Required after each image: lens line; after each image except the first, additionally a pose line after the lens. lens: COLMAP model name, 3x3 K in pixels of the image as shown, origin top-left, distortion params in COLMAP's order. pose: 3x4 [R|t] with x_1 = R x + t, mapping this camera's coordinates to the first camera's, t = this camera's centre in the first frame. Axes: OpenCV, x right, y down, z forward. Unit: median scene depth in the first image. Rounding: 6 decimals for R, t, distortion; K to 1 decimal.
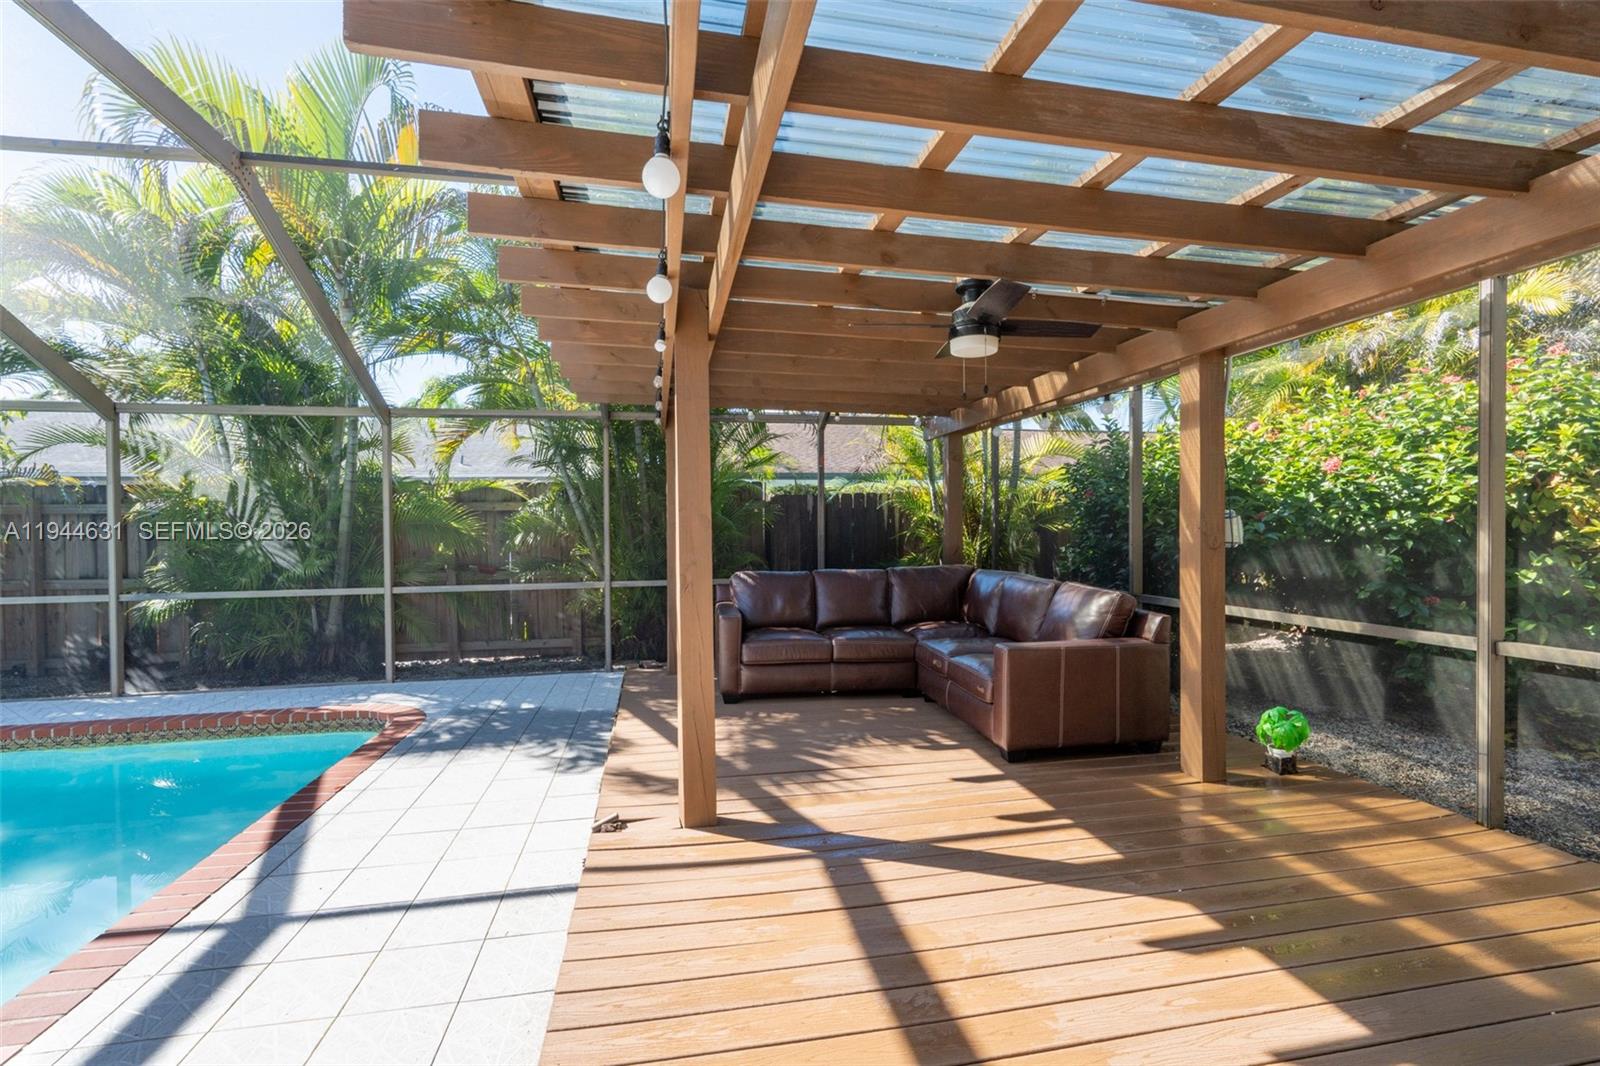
lens RADIAL K [[714.0, 0, 798.4], [0, 714.0, 530.5], [0, 0, 1]] dist [-0.005517, 0.000480]
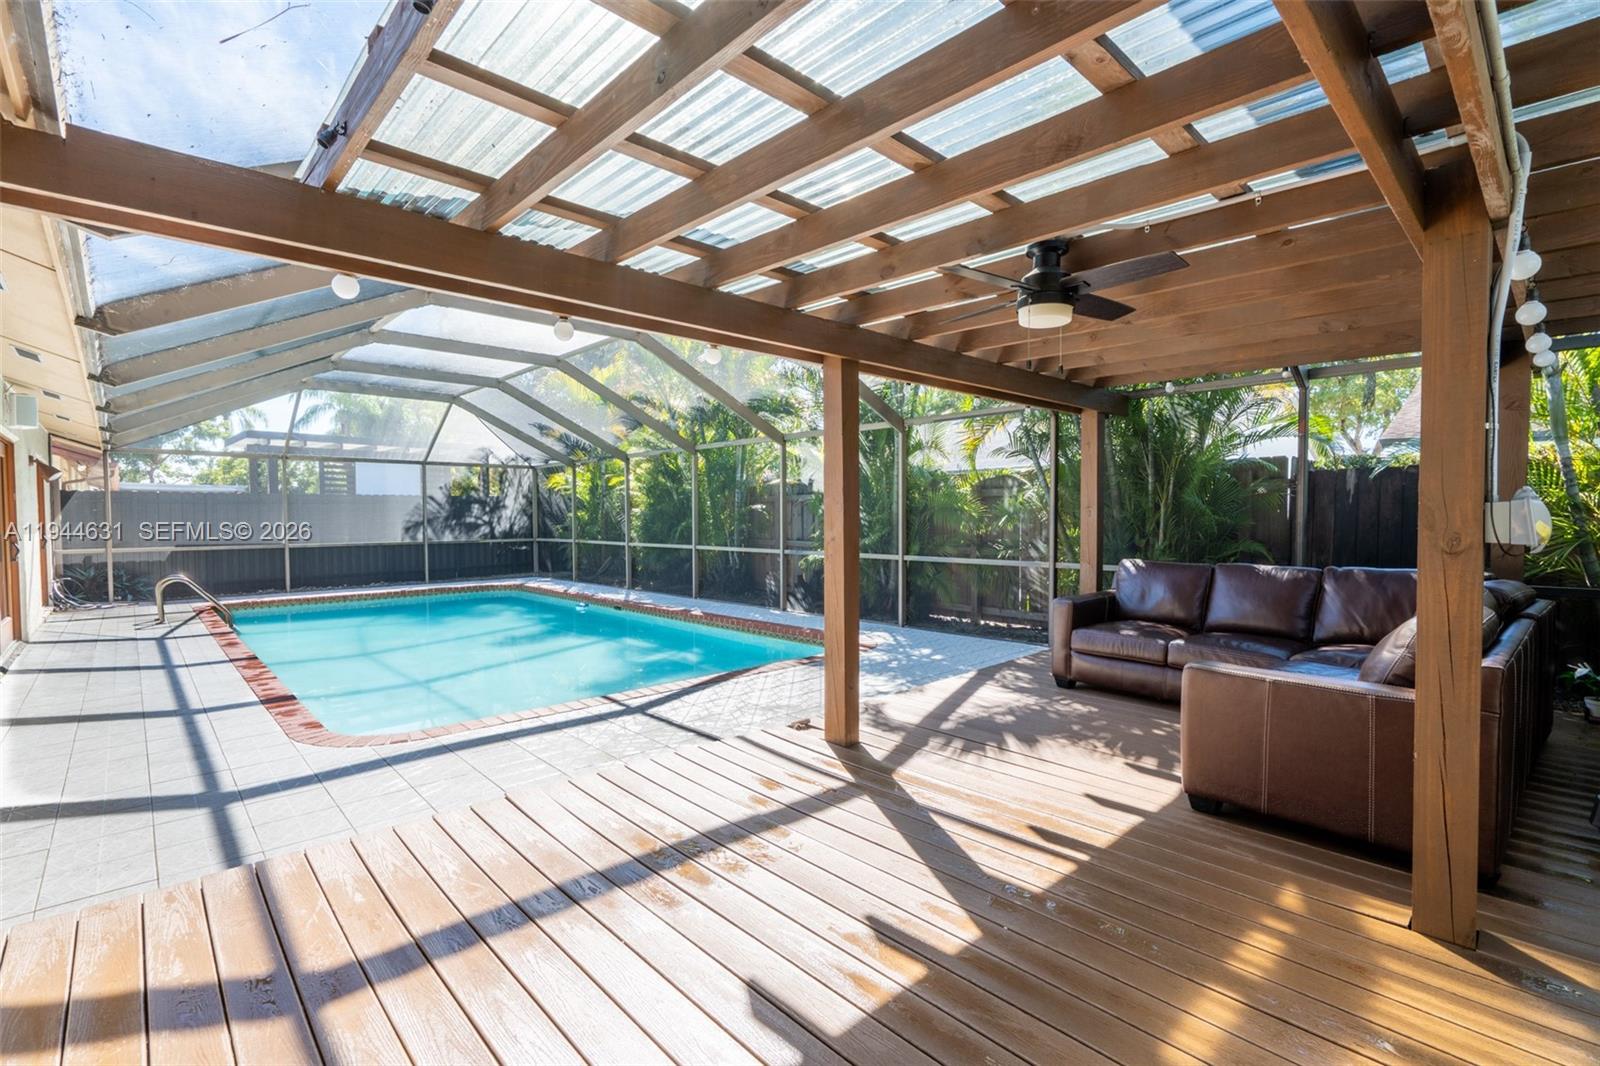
lens RADIAL K [[714.0, 0, 791.1], [0, 714.0, 531.8], [0, 0, 1]] dist [-0.005517, 0.000480]
pose [[0.525567, 0.028154, -0.850286, 0.818031], [-0.004315, 0.999528, 0.030428, -0.006889], [0.850741, -0.012323, 0.525441, 0.230229]]
